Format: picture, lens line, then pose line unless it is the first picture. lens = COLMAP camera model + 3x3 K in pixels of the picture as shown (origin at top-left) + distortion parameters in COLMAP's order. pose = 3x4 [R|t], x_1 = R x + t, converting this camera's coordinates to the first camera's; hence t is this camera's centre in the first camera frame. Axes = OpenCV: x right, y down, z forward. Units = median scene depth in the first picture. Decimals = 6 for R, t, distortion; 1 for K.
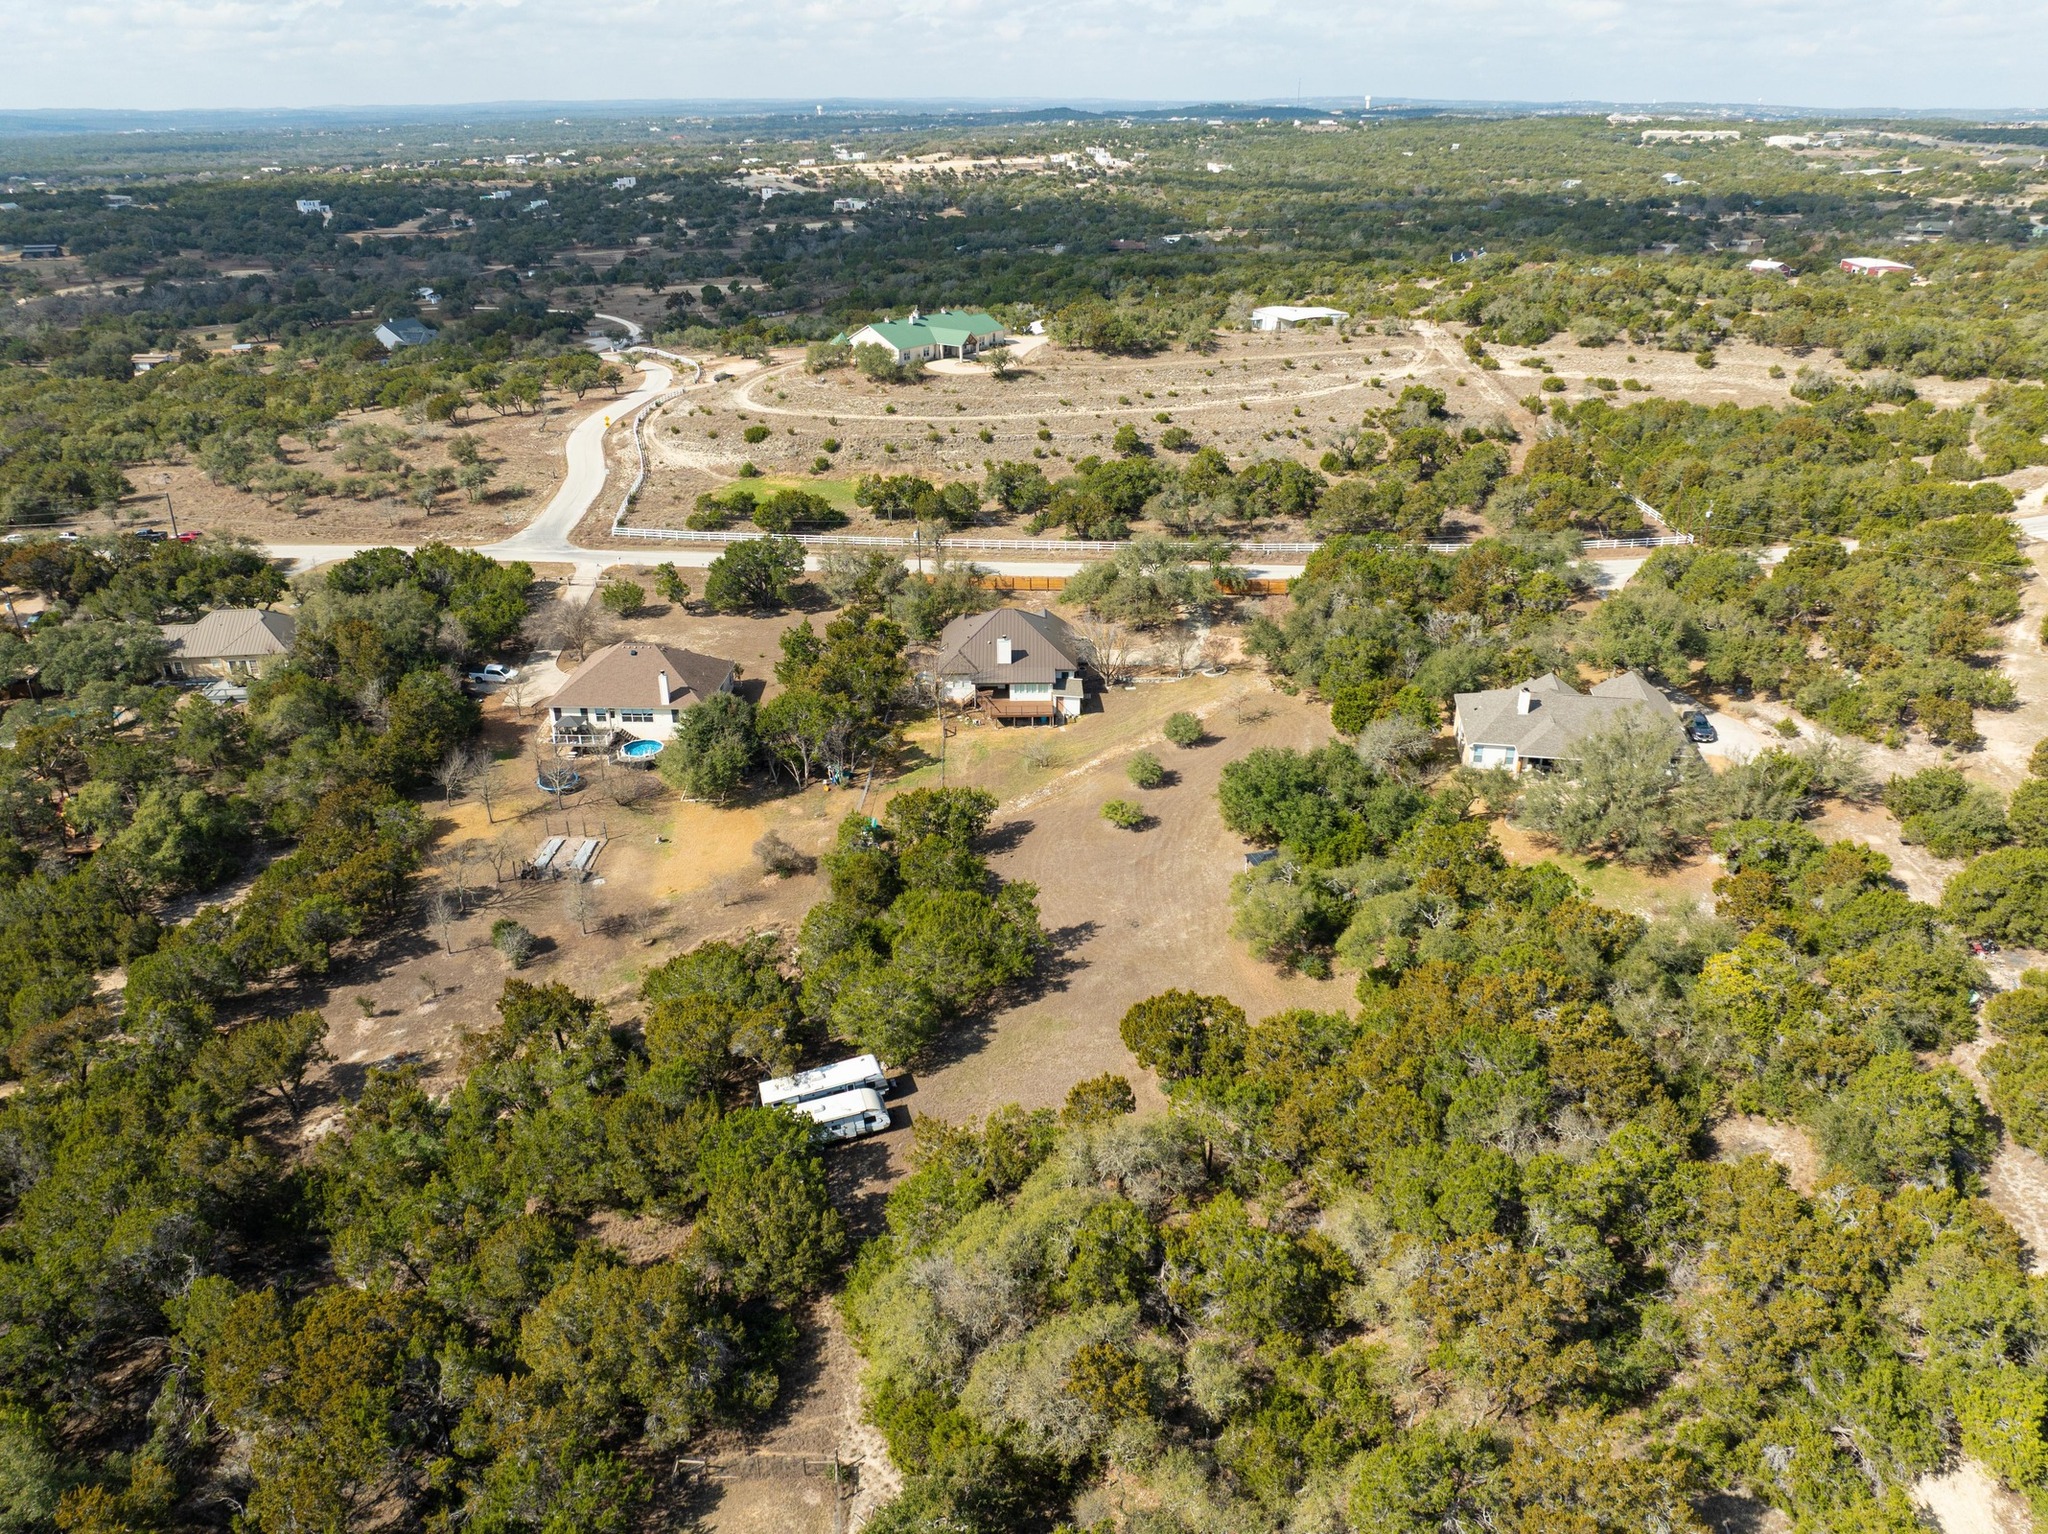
lens RADIAL K [[1563.2, 0, 1024.0], [0, 1563.2, 767.0], [0, 0, 1]] dist [-0.034999, -0.005618]
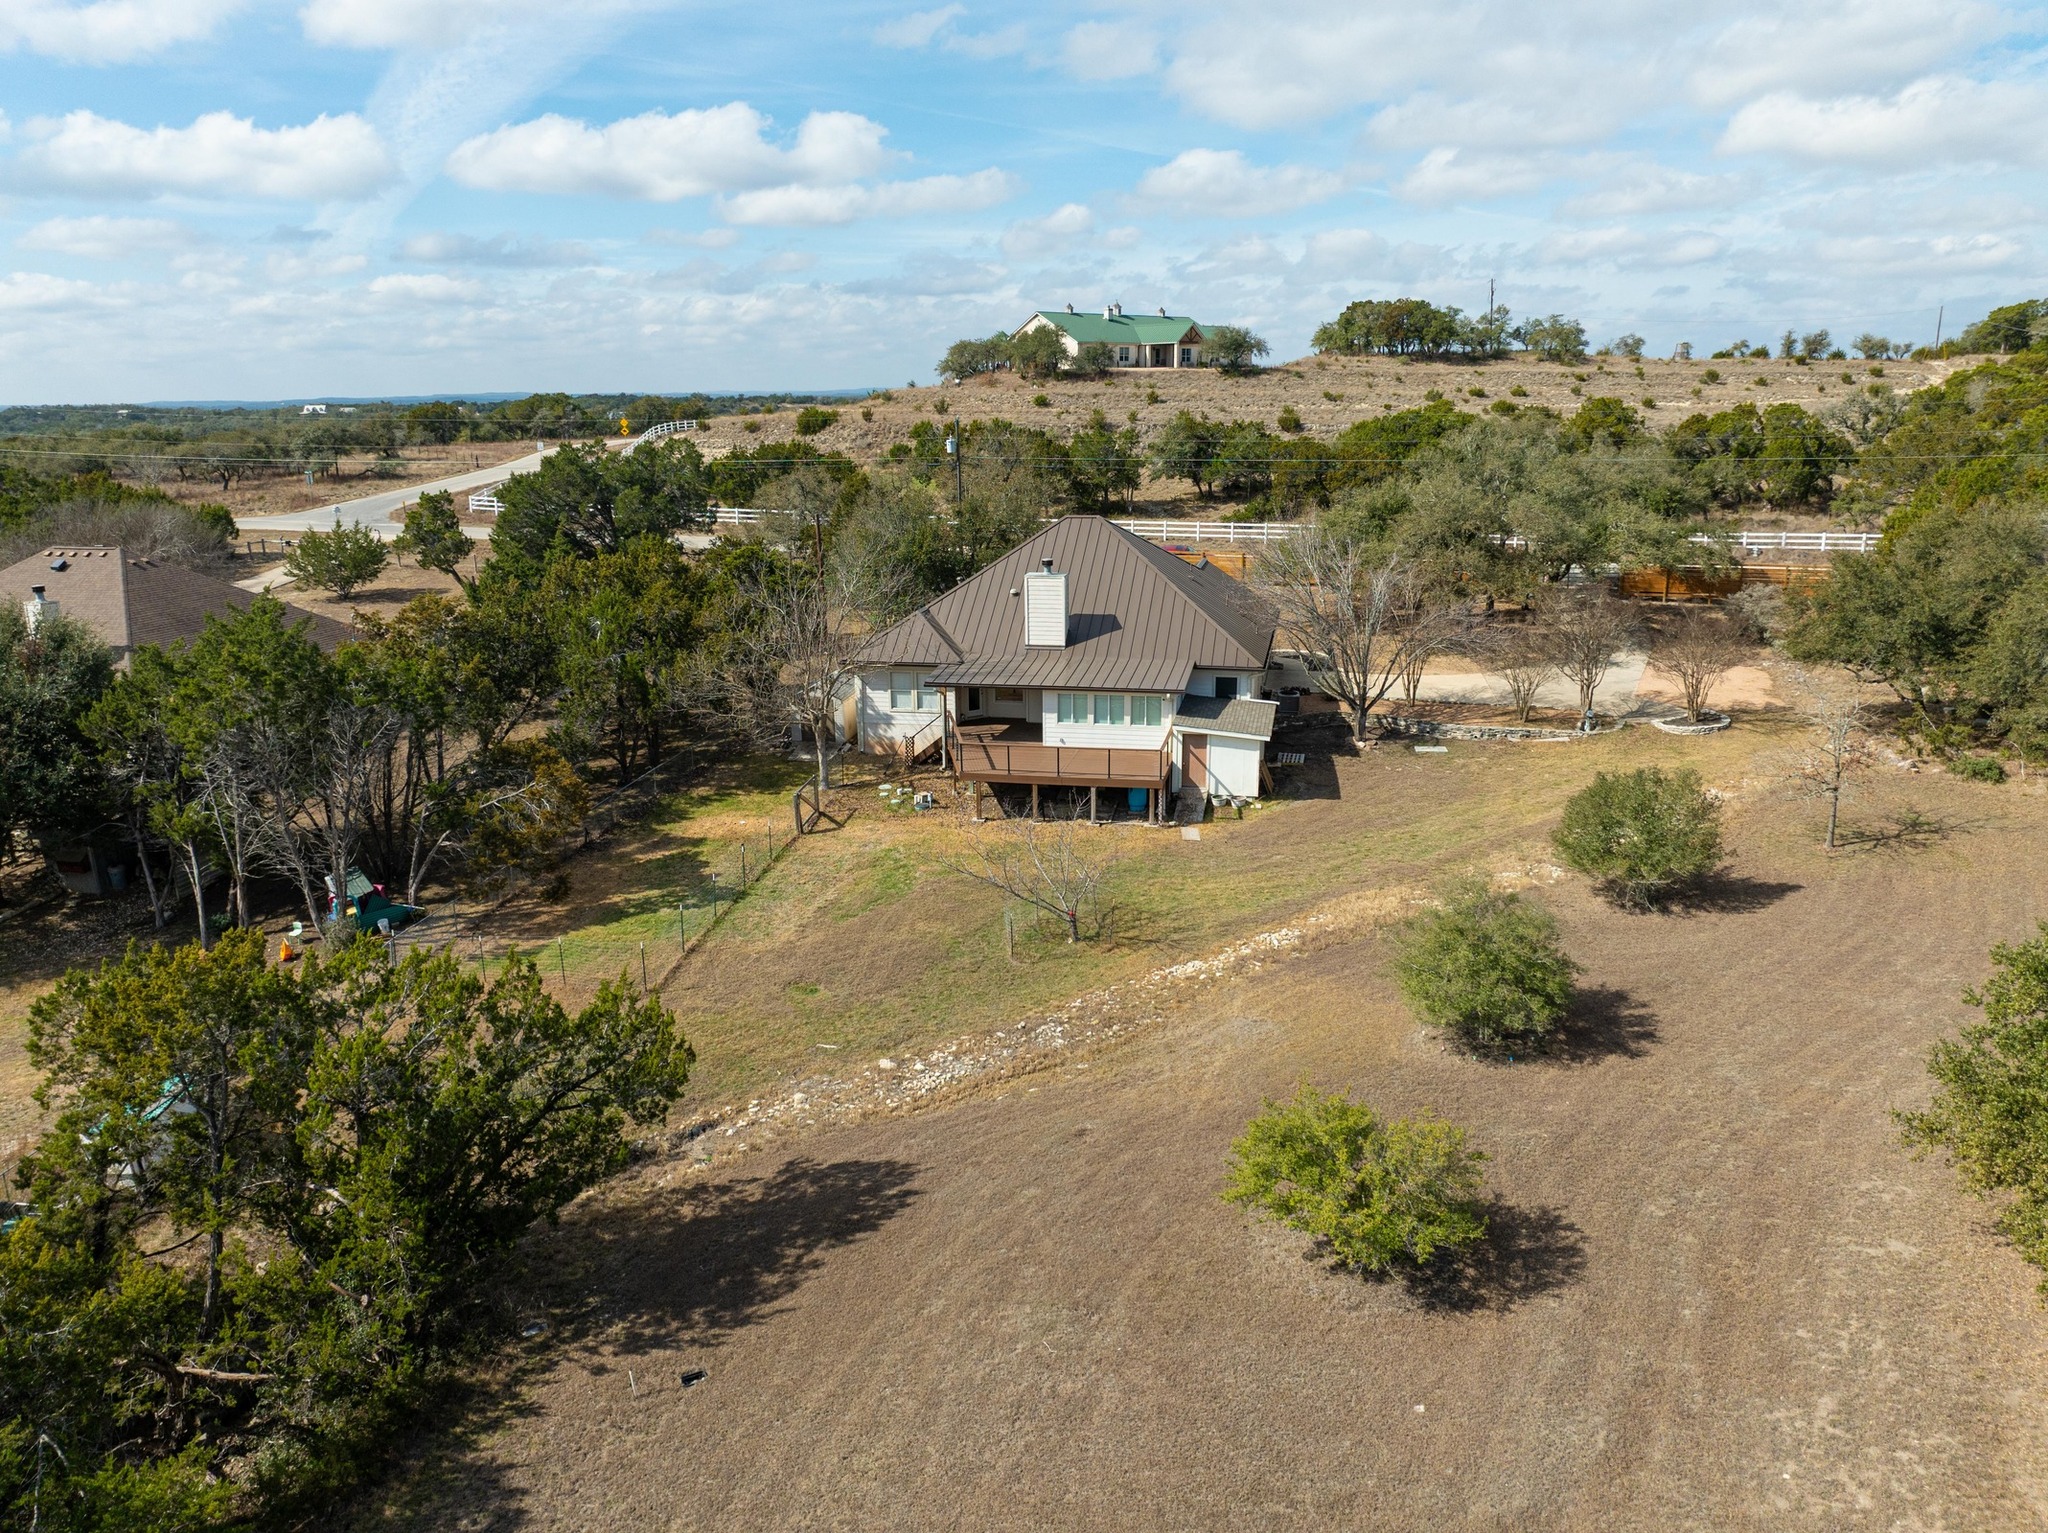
lens RADIAL K [[1563.2, 0, 1024.0], [0, 1563.2, 766.5], [0, 0, 1]] dist [-0.034999, -0.005618]
pose [[0.980839, 0.050663, -0.188120, 0.047922], [-0.080688, 0.984527, -0.155551, 0.011645], [0.177328, 0.167749, 0.969750, 0.693725]]
